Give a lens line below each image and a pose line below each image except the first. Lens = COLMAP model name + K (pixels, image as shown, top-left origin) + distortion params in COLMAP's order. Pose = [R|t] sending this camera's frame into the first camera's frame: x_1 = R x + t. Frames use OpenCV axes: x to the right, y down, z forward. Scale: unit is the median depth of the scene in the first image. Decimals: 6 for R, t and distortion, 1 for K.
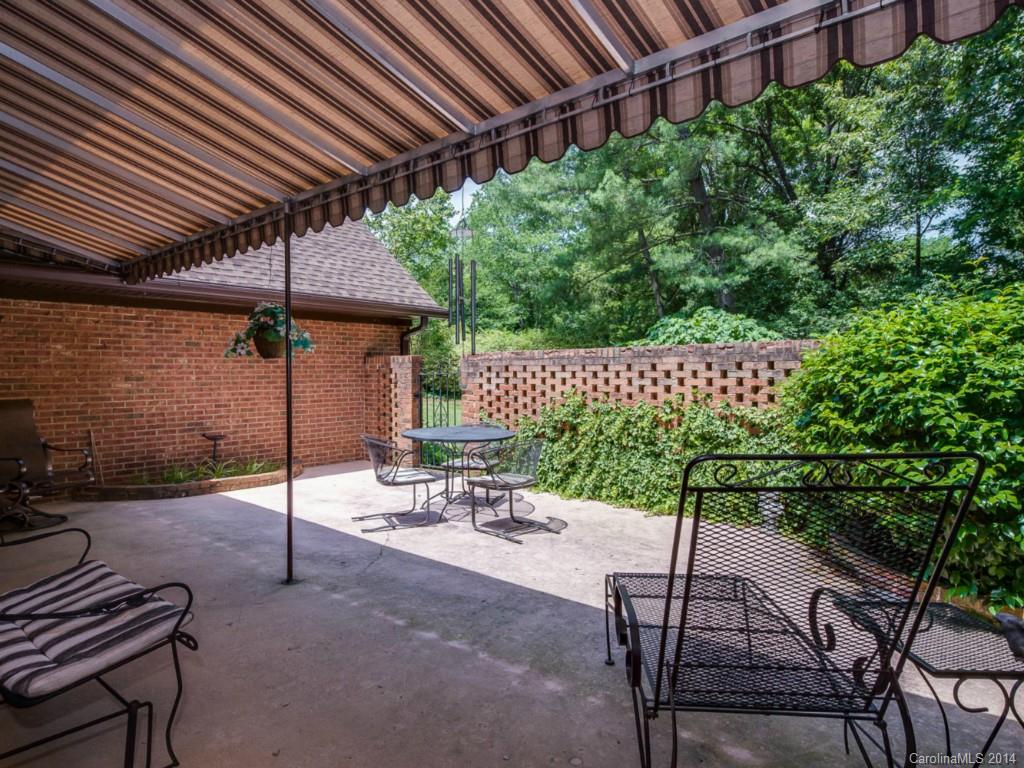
lens RADIAL K [[643.2, 0, 512.0], [0, 643.2, 384.0], [0, 0, 1]] dist [-0.001365, -0.000289]
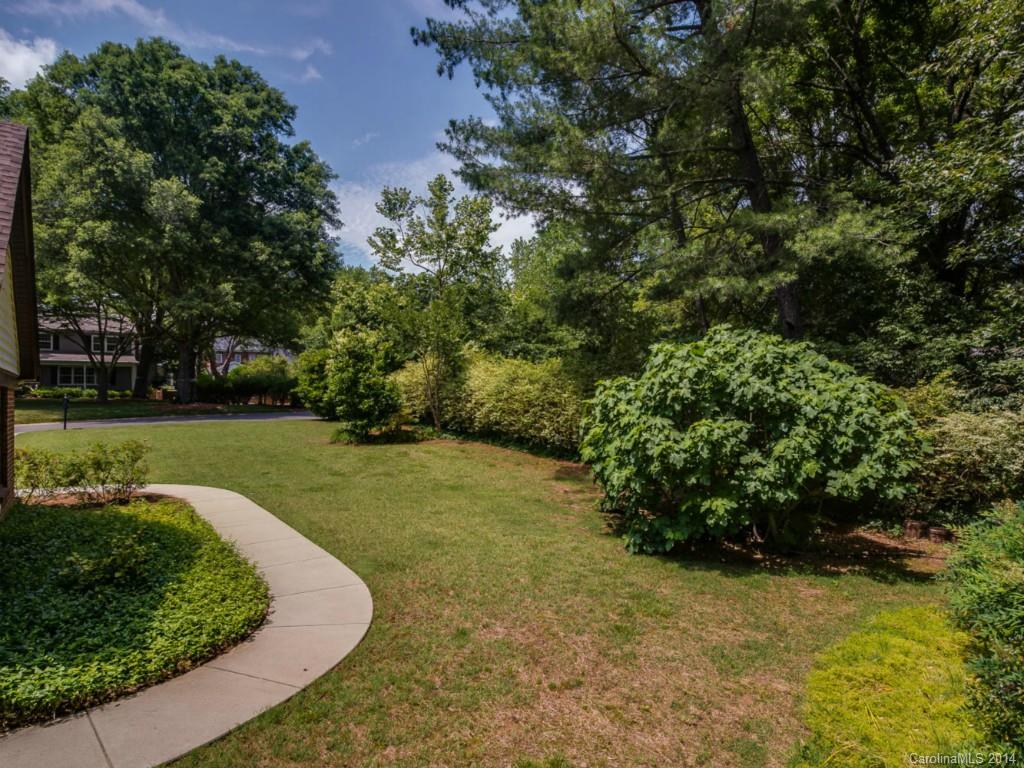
lens RADIAL K [[643.2, 0, 512.0], [0, 643.2, 384.0], [0, 0, 1]] dist [-0.001365, -0.000289]
pose [[0.986494, -0.006464, -0.163669, 0.195922], [0.000261, 0.999282, -0.037892, -0.037214], [0.163796, 0.037337, 0.985787, 0.345591]]
